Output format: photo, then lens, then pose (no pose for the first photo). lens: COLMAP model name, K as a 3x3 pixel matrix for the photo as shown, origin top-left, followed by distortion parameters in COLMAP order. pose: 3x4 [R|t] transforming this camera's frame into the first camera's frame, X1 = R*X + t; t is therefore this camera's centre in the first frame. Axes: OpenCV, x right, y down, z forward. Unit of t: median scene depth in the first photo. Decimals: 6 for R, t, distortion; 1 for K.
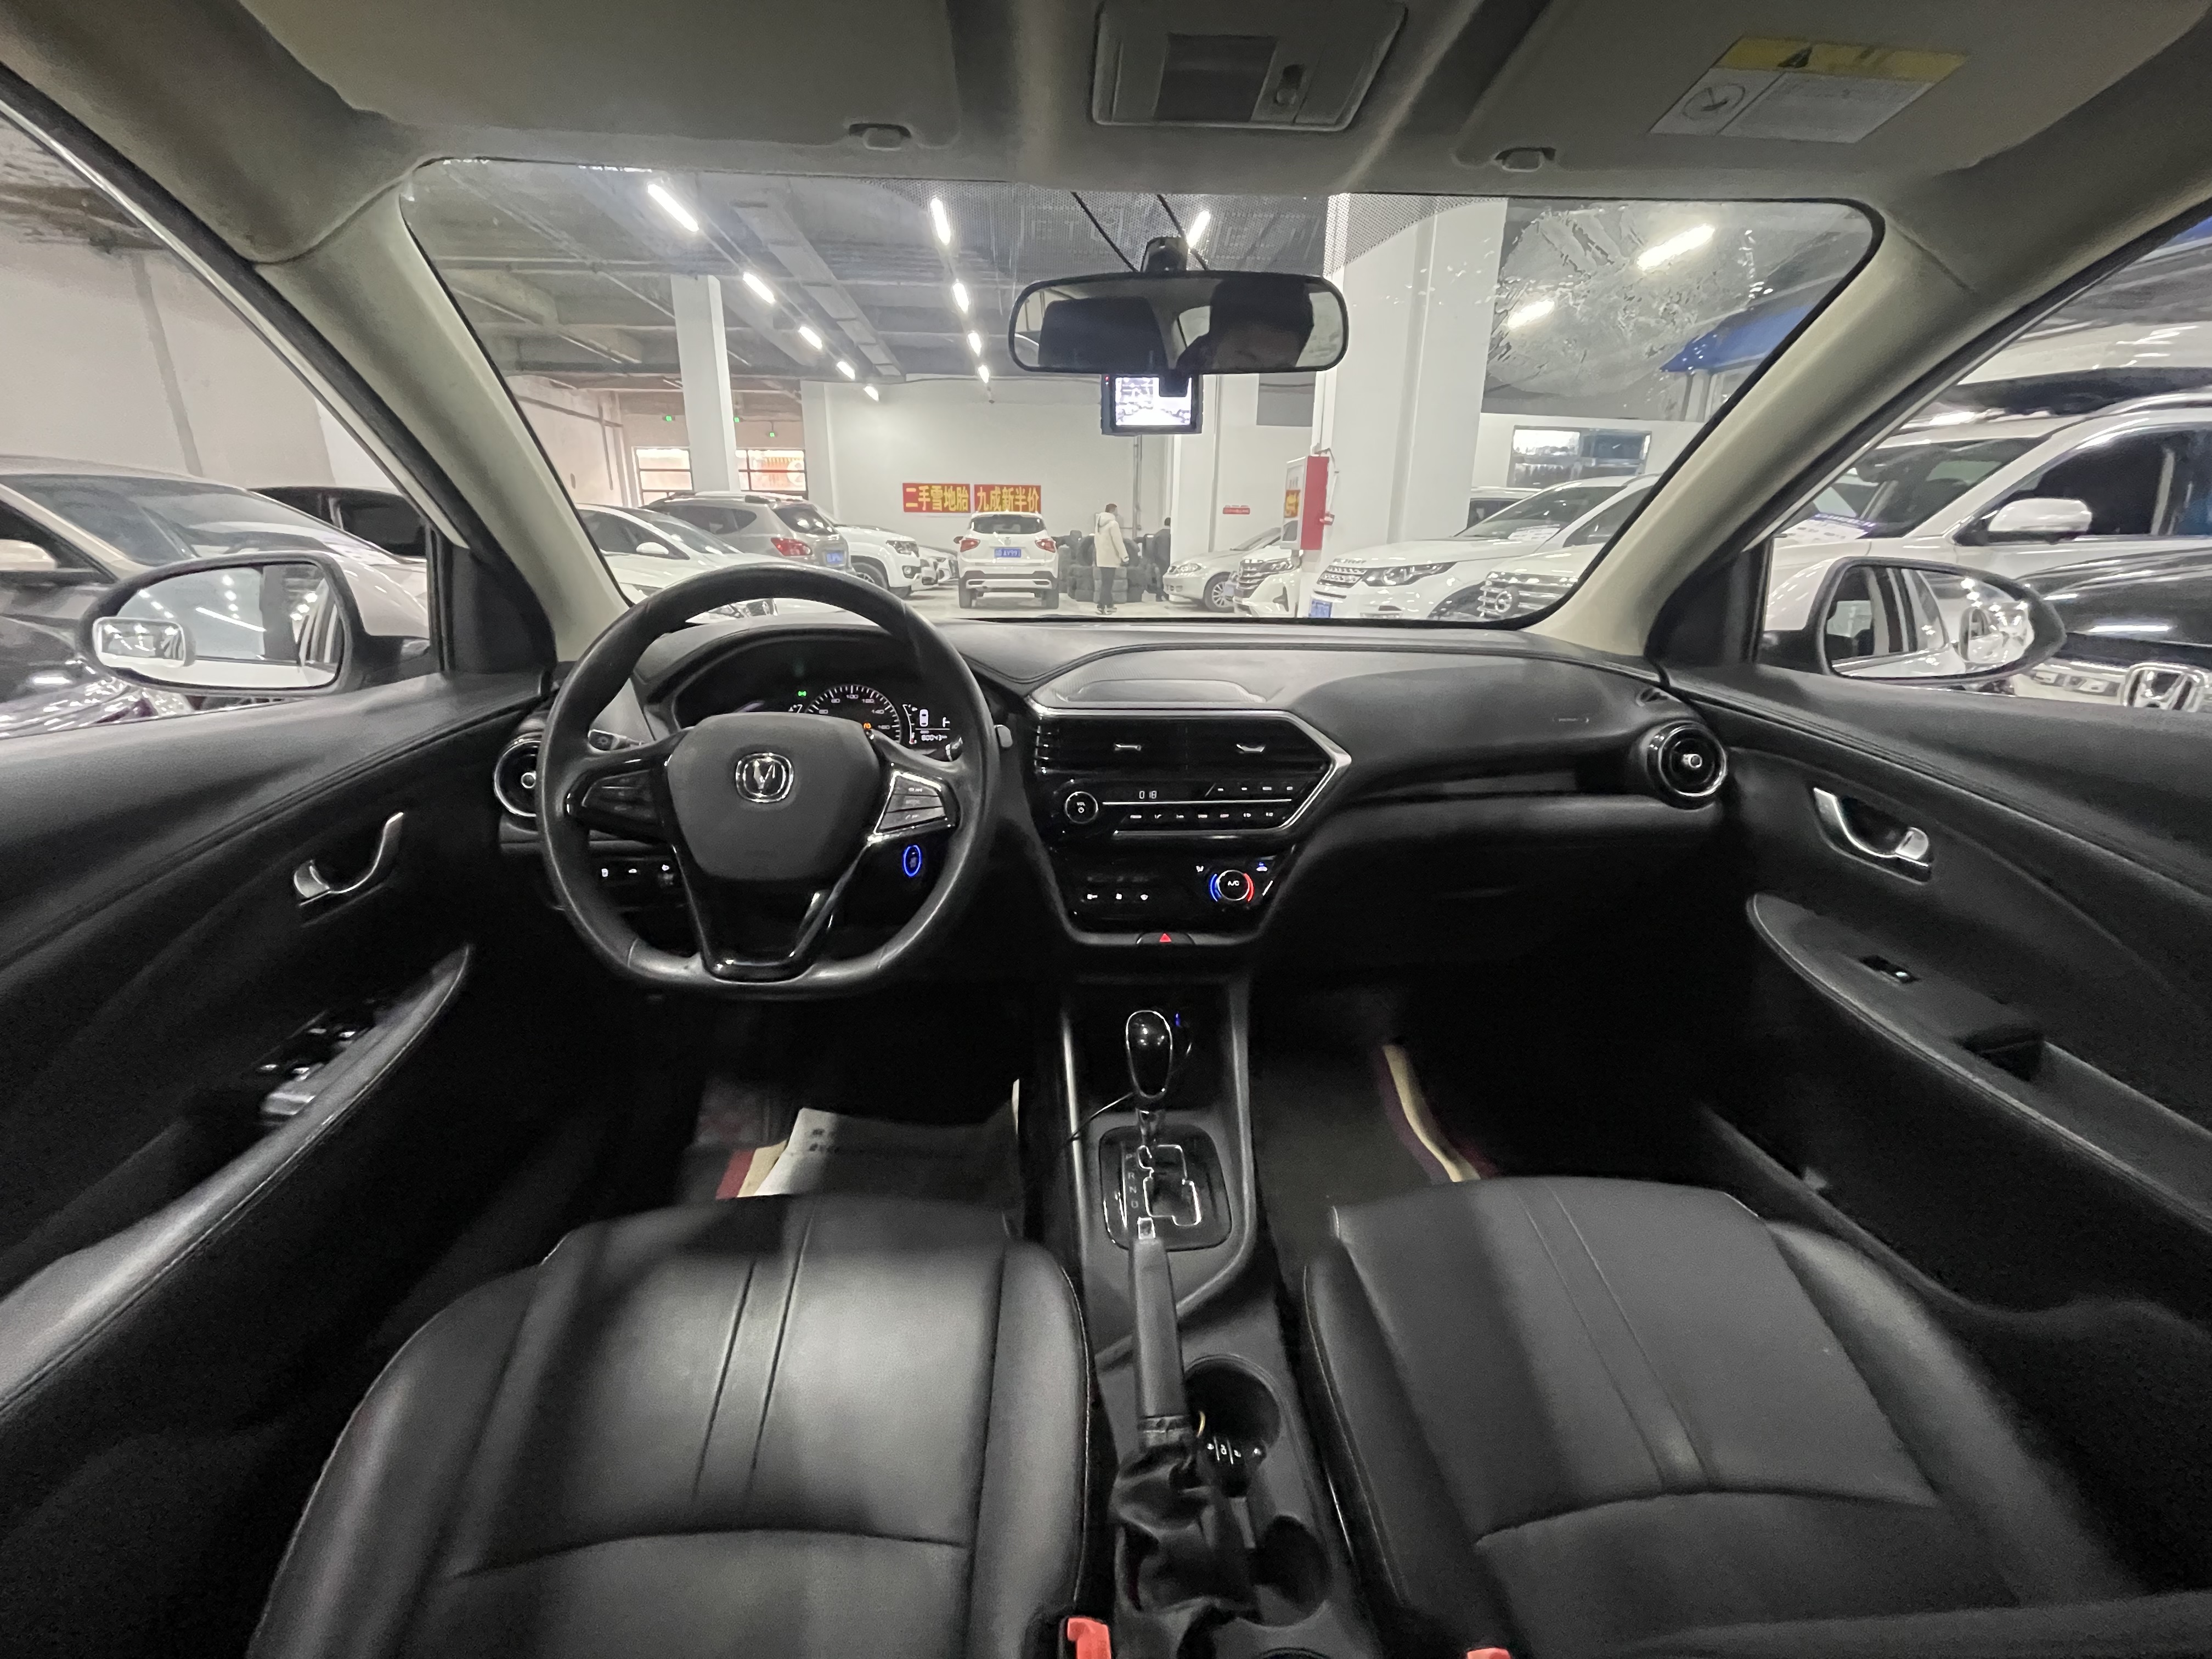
lens RADIAL K [[890.3, 0, 1097.8], [0, 890.3, 841.1], [0, 0, 1]] dist [-0.010800, 0.001883]
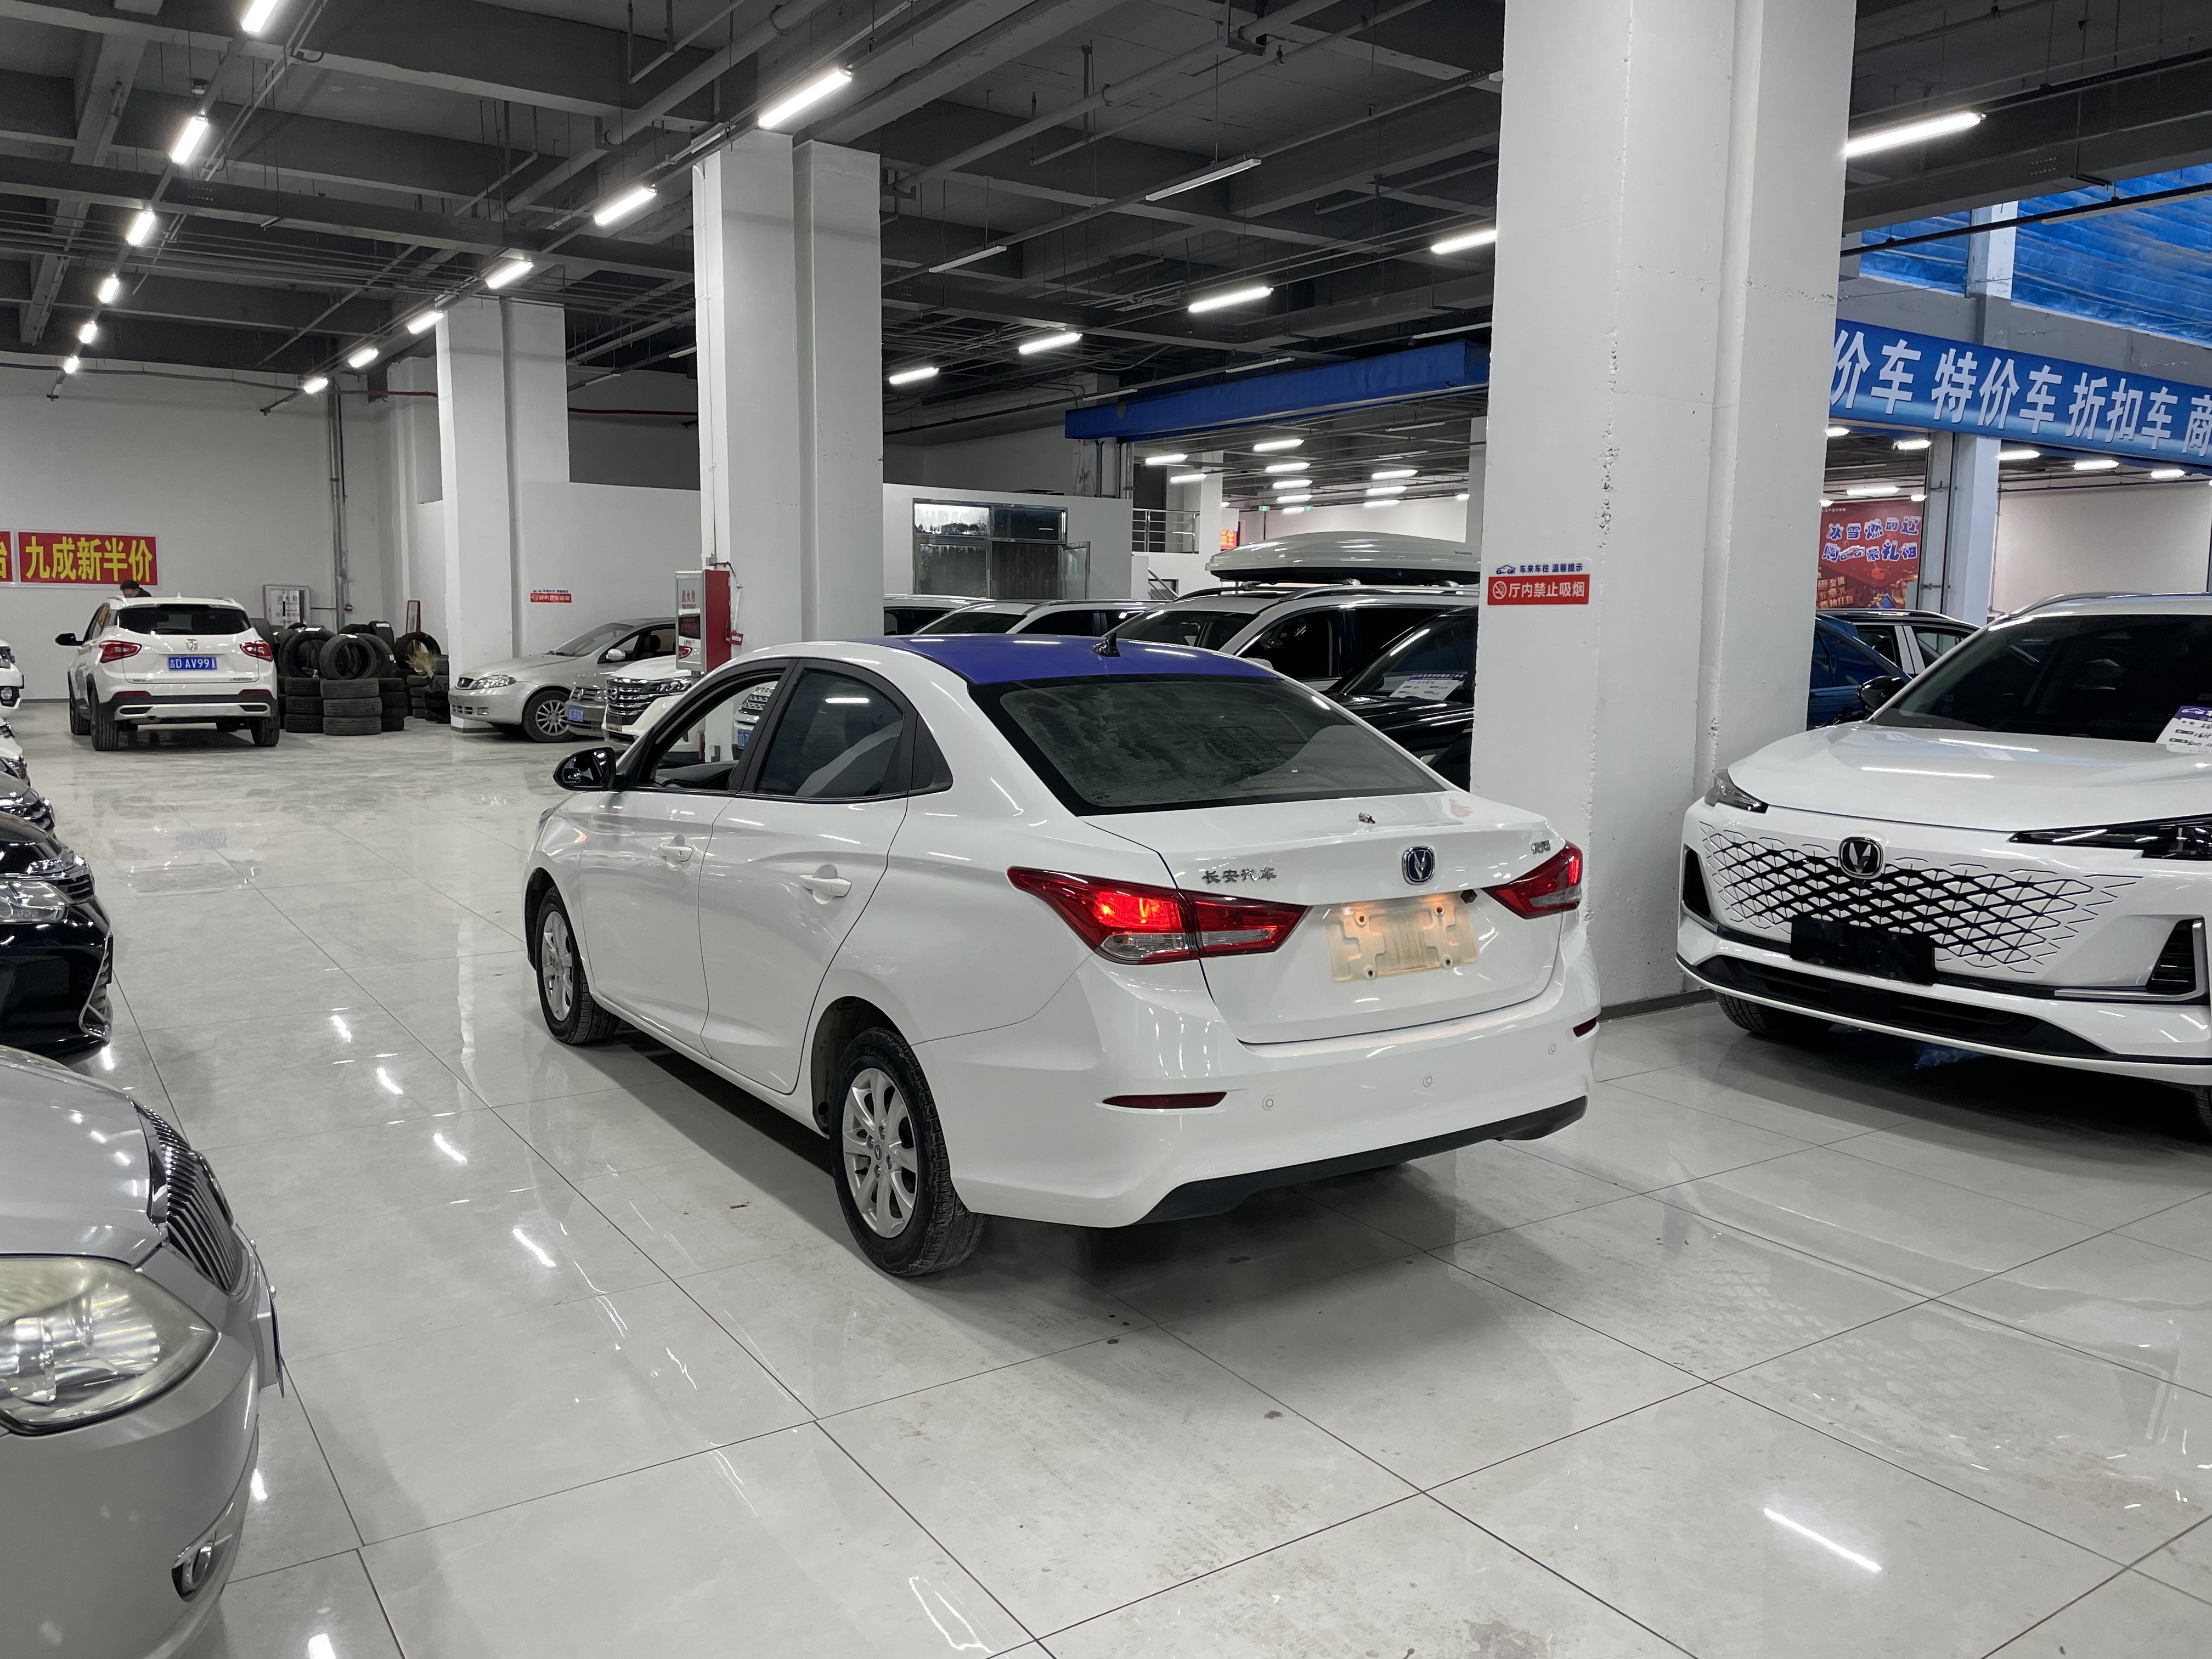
lens RADIAL K [[1667.8, 0, 1095.8], [0, 1667.8, 823.9], [0, 0, 1]] dist [0.085127, -0.113957]
pose [[0.868355, -0.059369, 0.492378, -0.141535], [0.154127, 0.975954, -0.154141, 0.069312], [-0.471387, 0.209738, 0.856624, -0.299854]]
